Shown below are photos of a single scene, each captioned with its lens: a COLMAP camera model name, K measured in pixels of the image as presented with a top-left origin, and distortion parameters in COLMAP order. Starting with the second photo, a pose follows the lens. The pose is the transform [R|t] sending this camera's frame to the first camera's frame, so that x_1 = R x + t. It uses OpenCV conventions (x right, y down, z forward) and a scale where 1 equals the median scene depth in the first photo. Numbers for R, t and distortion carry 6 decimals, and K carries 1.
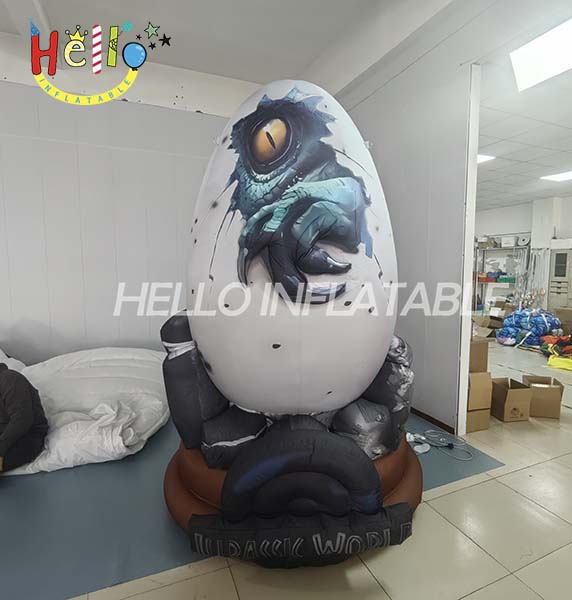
lens RADIAL K [[377.7, 0, 286.0], [0, 377.7, 300.0], [0, 0, 1]] dist [0.003956, 0.000356]
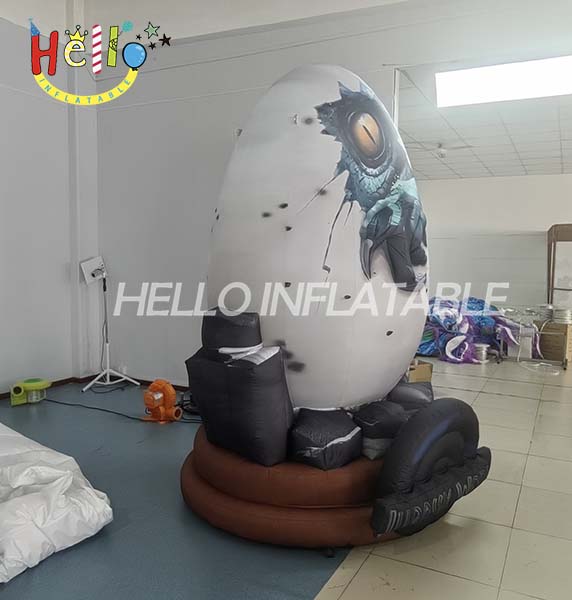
lens RADIAL K [[565.9, 0, 286.0], [0, 565.9, 300.0], [0, 0, 1]] dist [-0.001248, -0.002020]
pose [[0.764708, -0.043445, 0.642910, -1.239494], [0.044959, 0.998890, 0.014024, -0.005393], [-0.642806, 0.018180, 0.765813, -0.027557]]
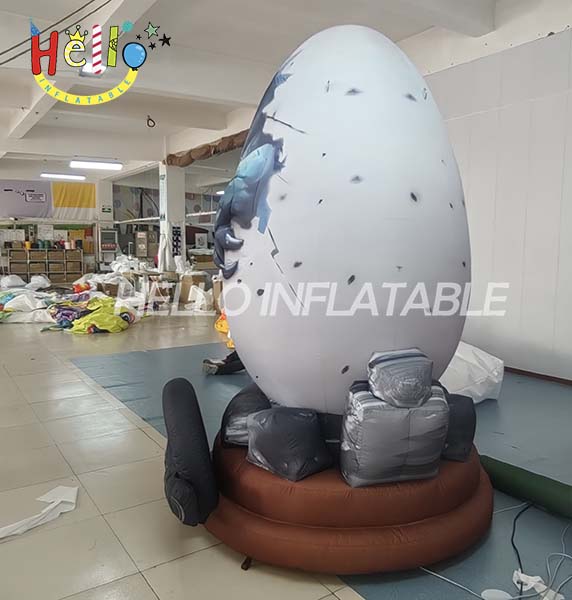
lens RADIAL K [[565.9, 0, 286.0], [0, 565.9, 300.0], [0, 0, 1]] dist [-0.001248, -0.002020]
pose [[0.183770, 0.093916, -0.978473, 1.620809], [-0.092498, 0.992661, 0.077906, -0.068277], [0.978608, 0.076190, 0.191108, 0.861576]]
